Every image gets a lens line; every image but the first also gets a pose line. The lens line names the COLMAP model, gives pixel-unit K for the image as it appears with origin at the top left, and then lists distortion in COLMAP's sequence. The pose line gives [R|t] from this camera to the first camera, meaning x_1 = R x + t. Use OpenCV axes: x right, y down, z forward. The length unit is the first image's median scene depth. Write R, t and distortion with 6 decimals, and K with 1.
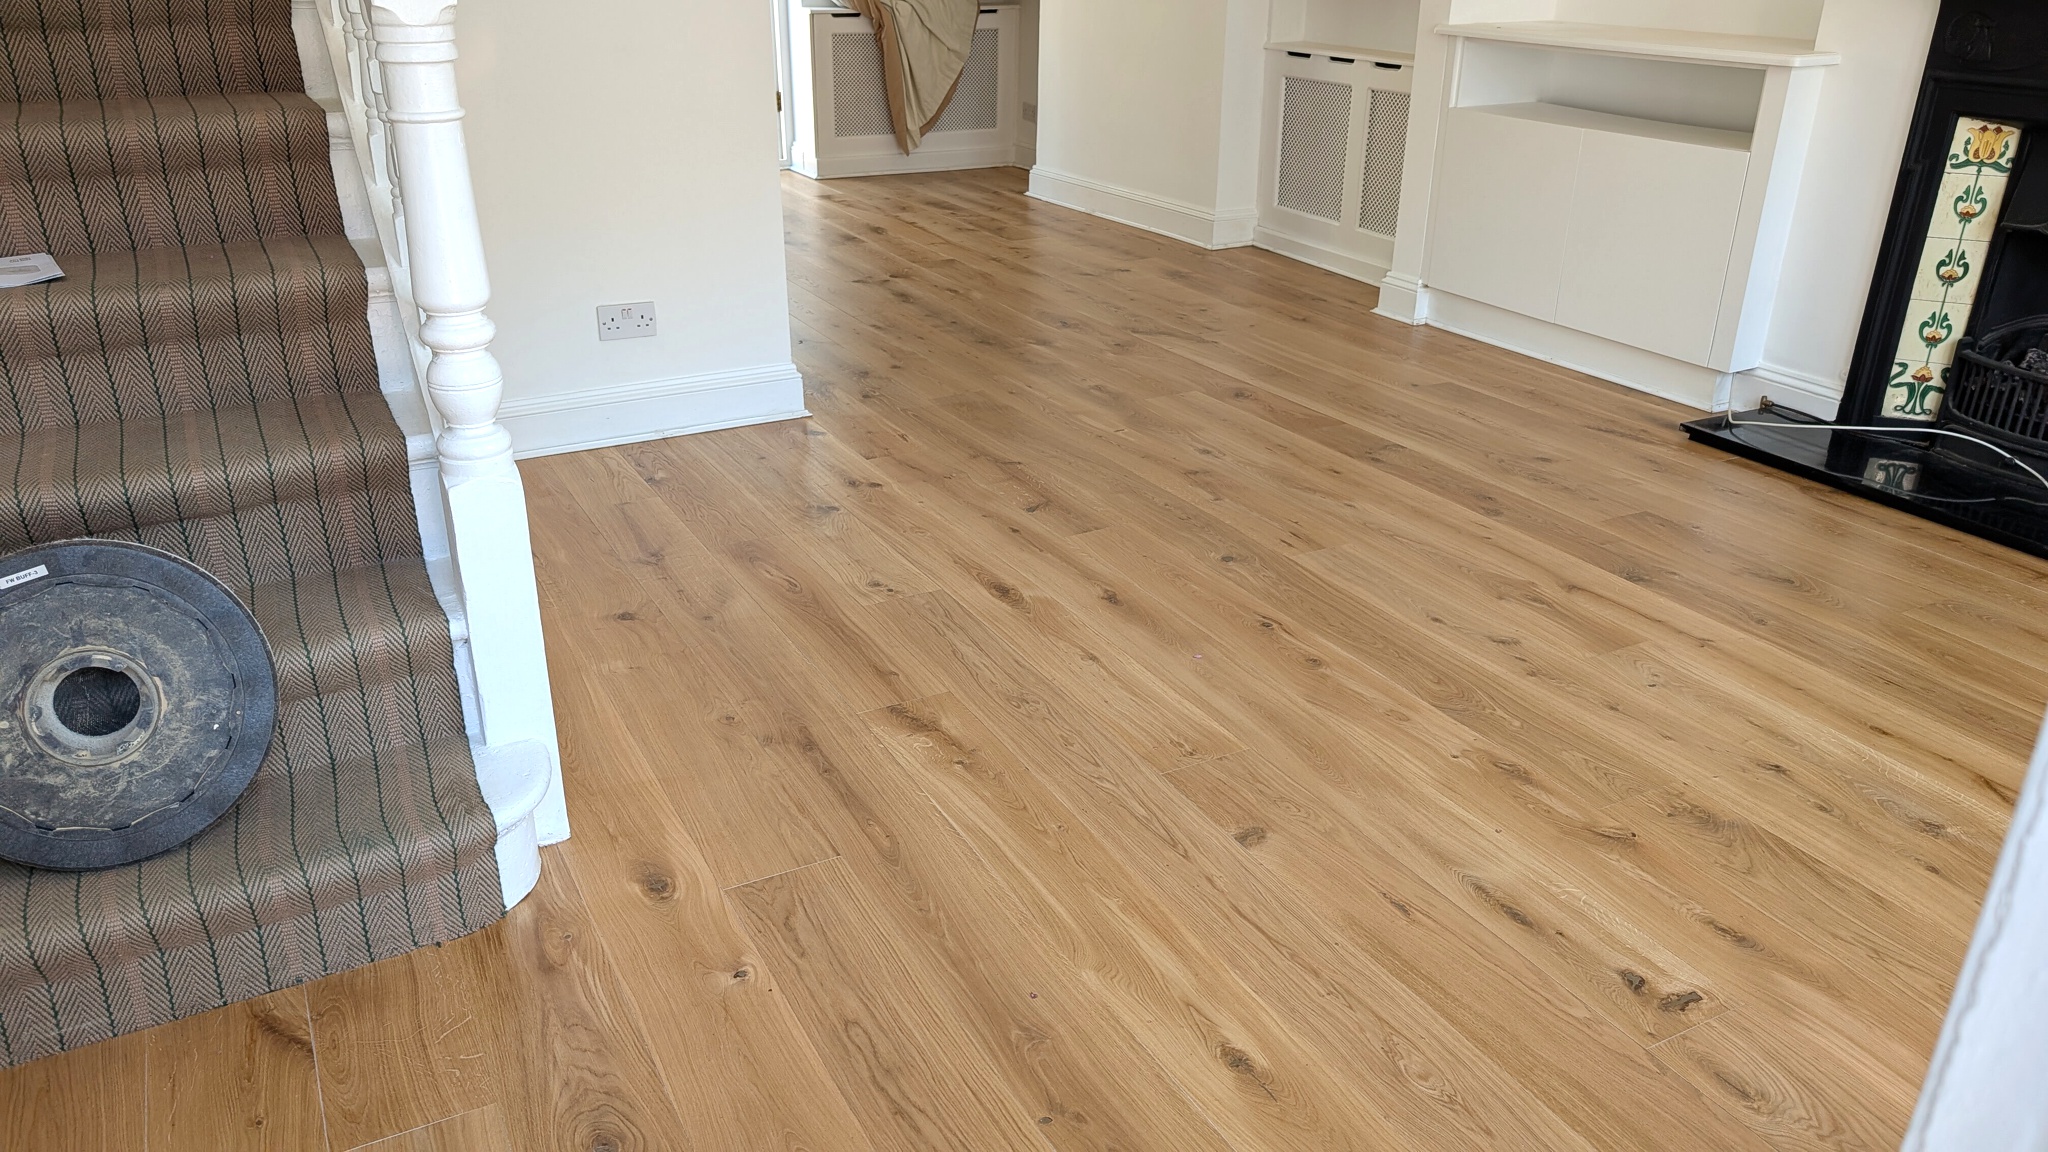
lens RADIAL K [[1472.3, 0, 1024.0], [0, 1472.3, 576.0], [0, 0, 1]] dist [-0.008446, -0.008810]
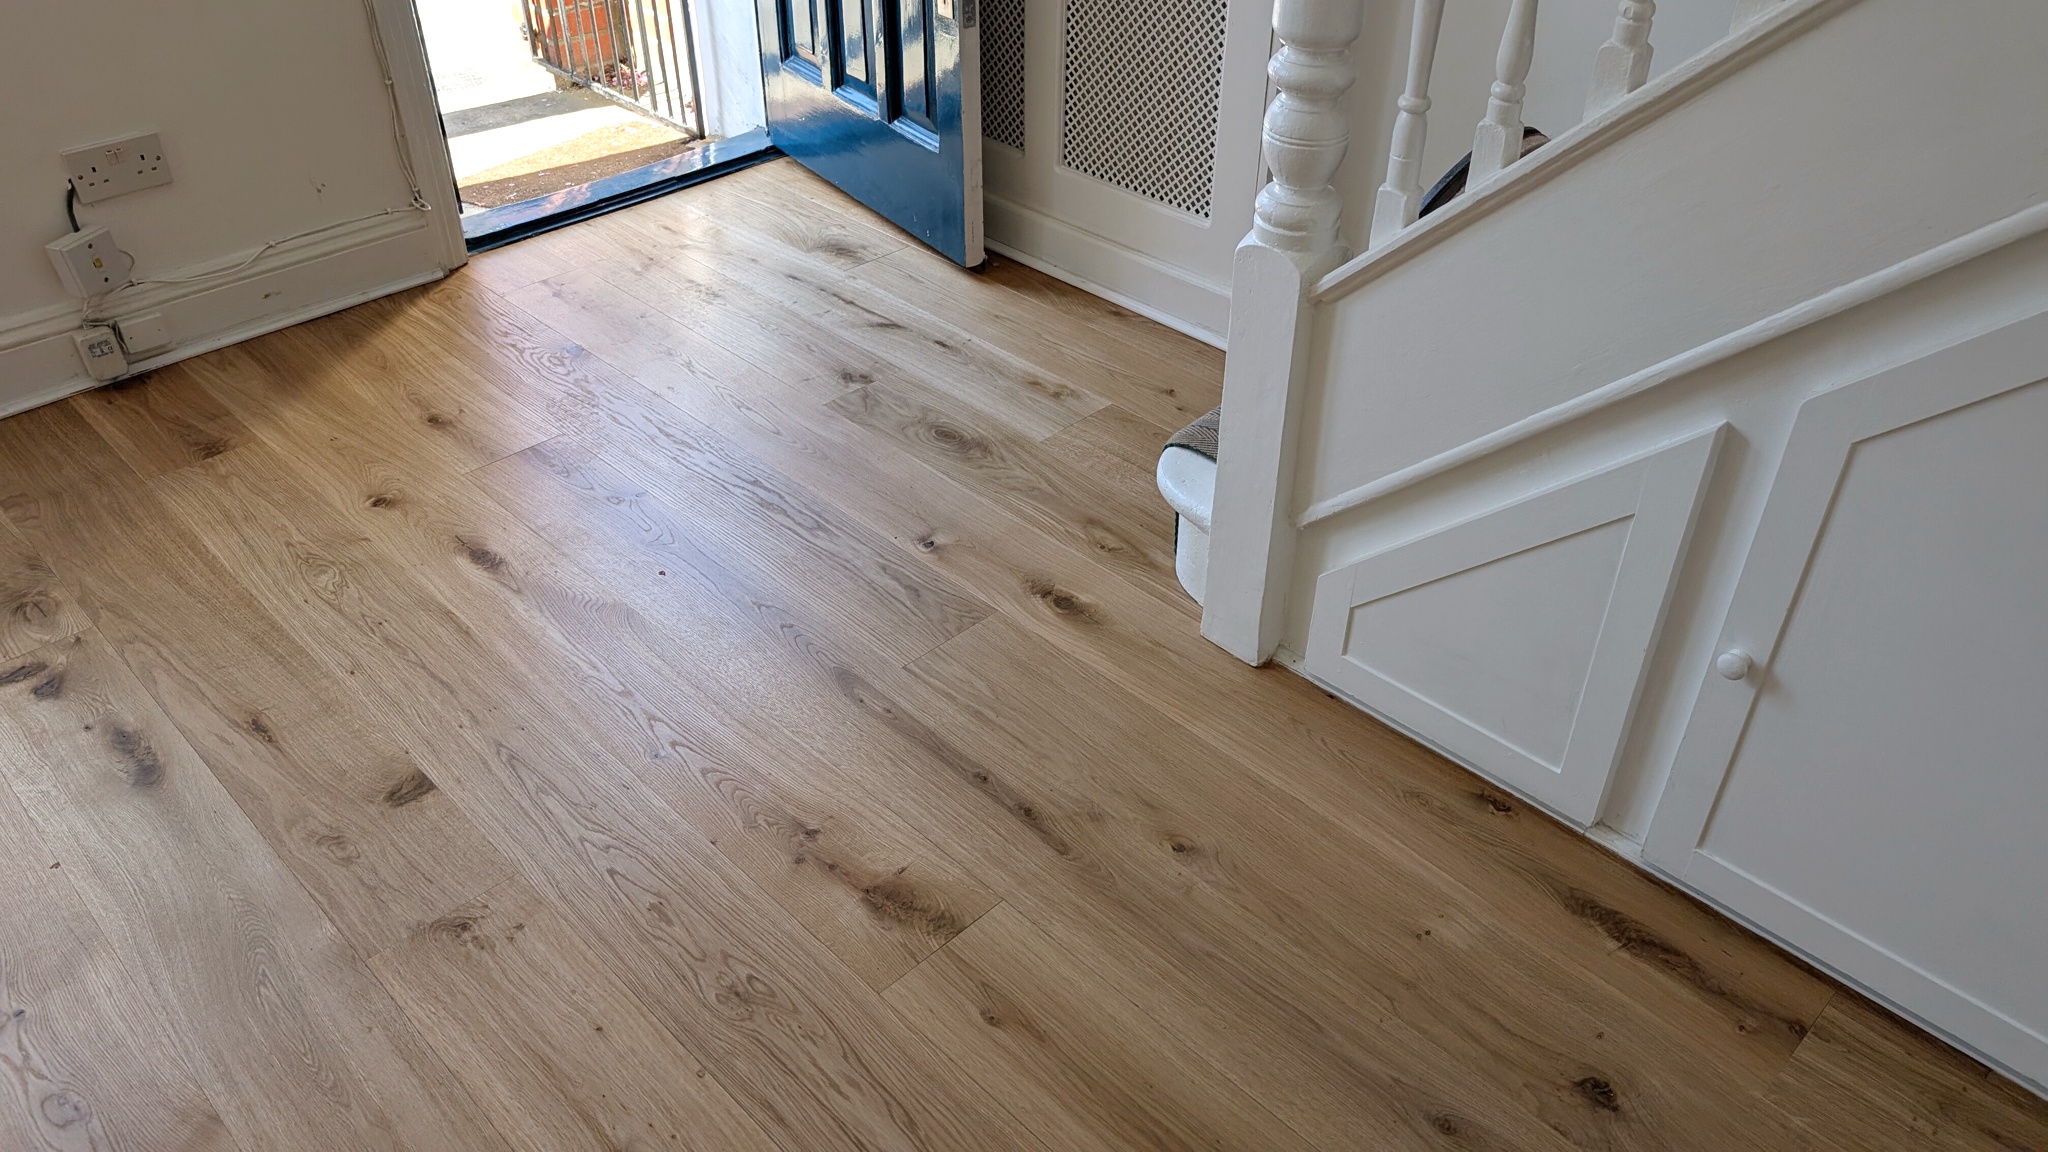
lens RADIAL K [[1472.3, 0, 1024.0], [0, 1472.3, 576.0], [0, 0, 1]] dist [-0.008446, -0.008810]
pose [[-0.959233, 0.158127, -0.234240, 0.004365], [-0.124183, 0.508696, 0.851943, -0.562050], [0.253872, 0.846300, -0.468322, 1.283956]]
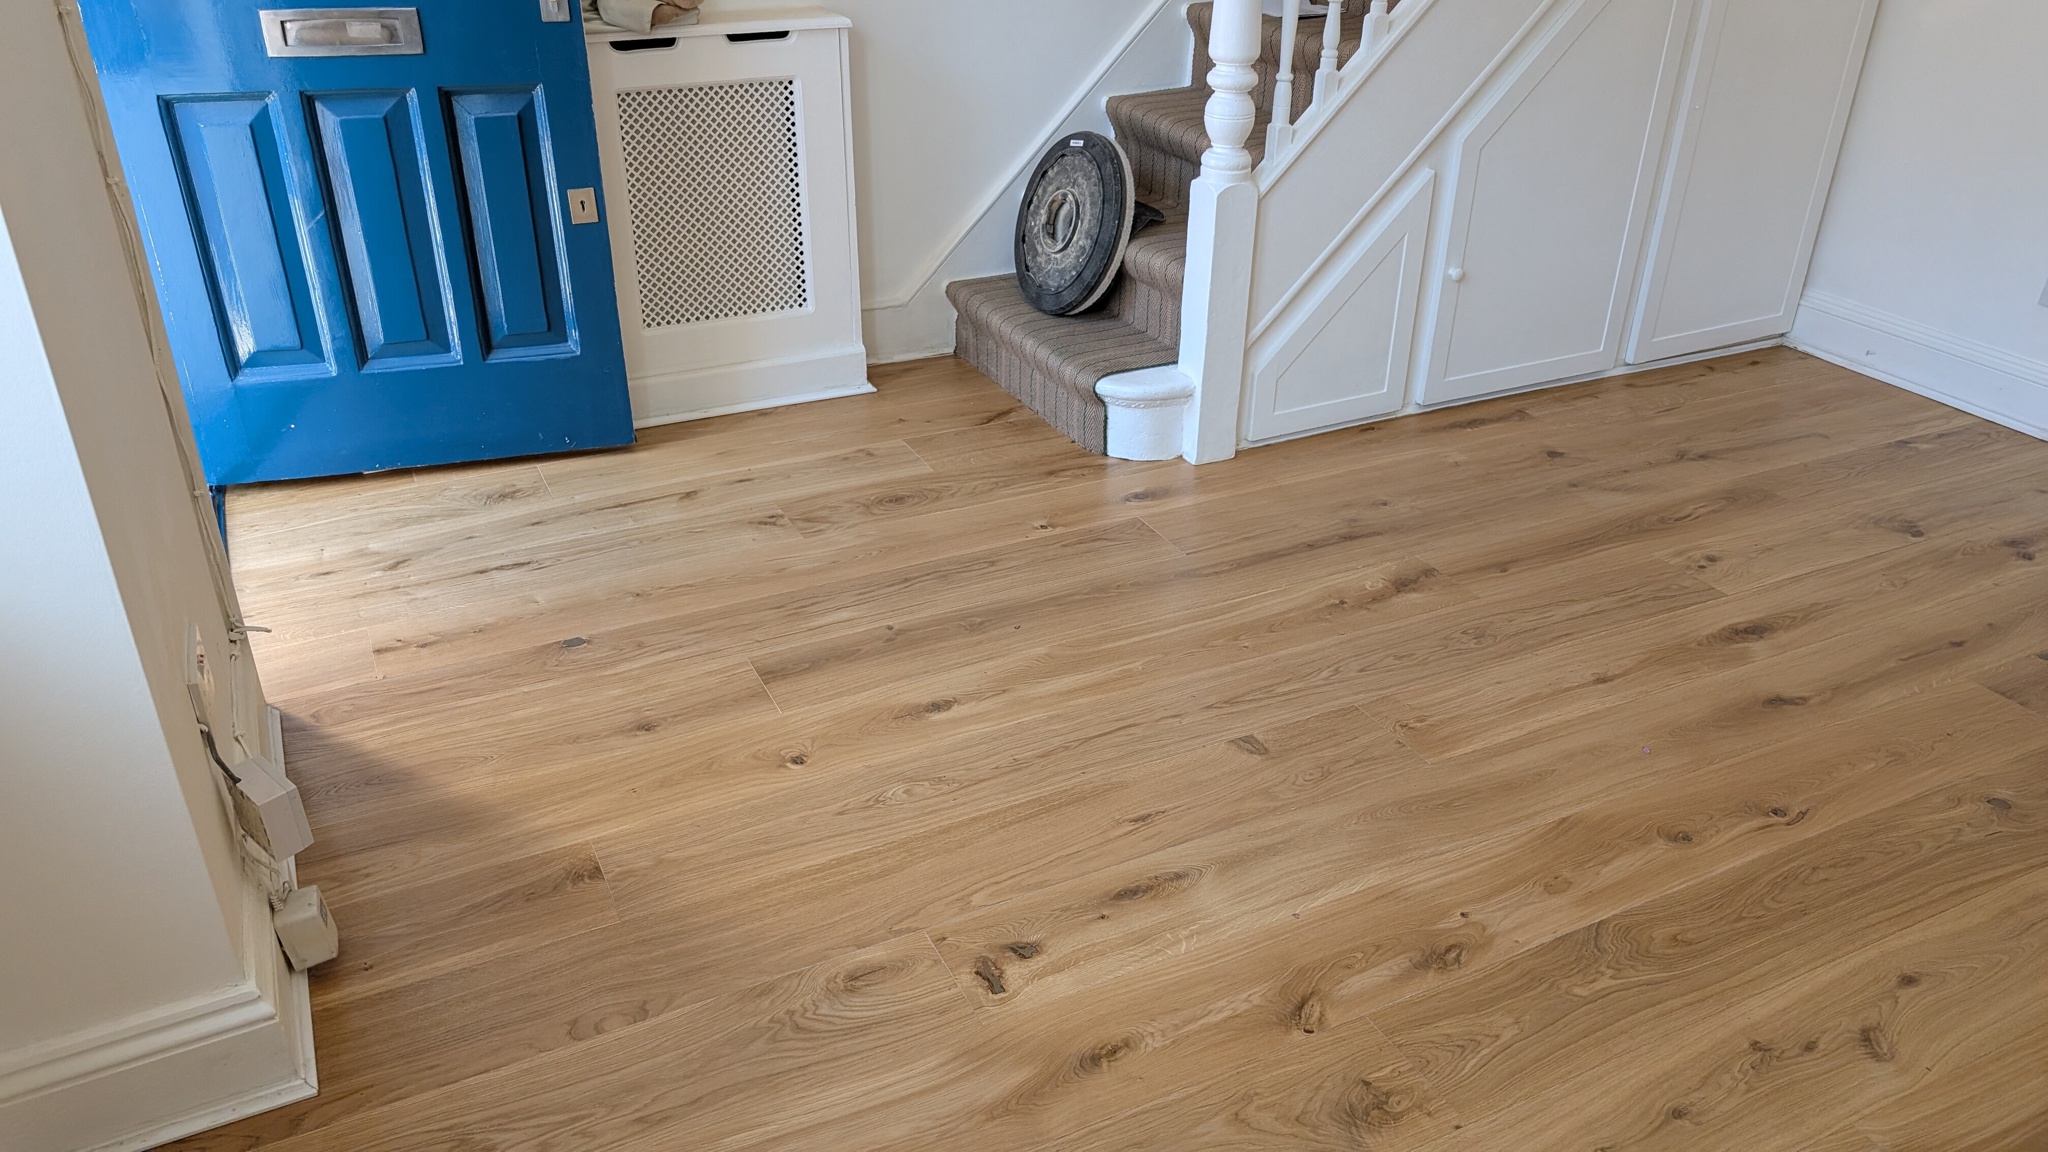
lens RADIAL K [[1519.2, 0, 1024.0], [0, 1519.2, 576.0], [0, 0, 1]] dist [0.021092, -0.004678]
pose [[-0.027320, 0.471298, -0.881551, 0.956192], [-0.419009, 0.795268, 0.438155, -0.283845], [0.907571, 0.381349, 0.175751, 0.601327]]
